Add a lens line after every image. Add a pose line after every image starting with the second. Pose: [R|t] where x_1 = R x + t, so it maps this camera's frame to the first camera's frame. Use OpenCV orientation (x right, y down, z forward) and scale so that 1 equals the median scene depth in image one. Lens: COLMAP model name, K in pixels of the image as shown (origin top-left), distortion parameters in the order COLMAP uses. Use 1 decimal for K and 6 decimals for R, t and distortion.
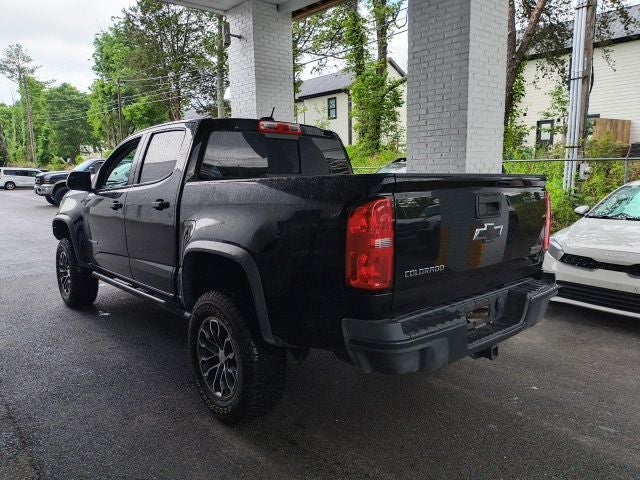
lens RADIAL K [[467.7, 0, 320.0], [0, 467.7, 240.0], [0, 0, 1]] dist [0.028587, -0.037158]
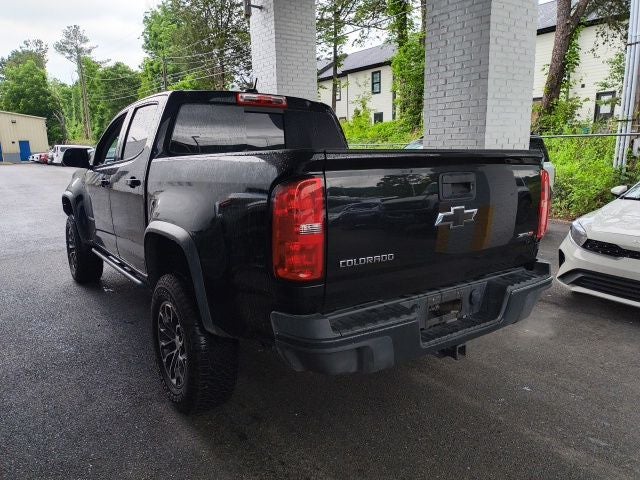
lens RADIAL K [[467.7, 0, 320.0], [0, 467.7, 240.0], [0, 0, 1]] dist [0.028587, -0.037158]
pose [[0.994522, 0.017921, -0.102982, 0.103957], [-0.012965, 0.998735, 0.048586, -0.006370], [0.103723, -0.046985, 0.993496, 0.053545]]
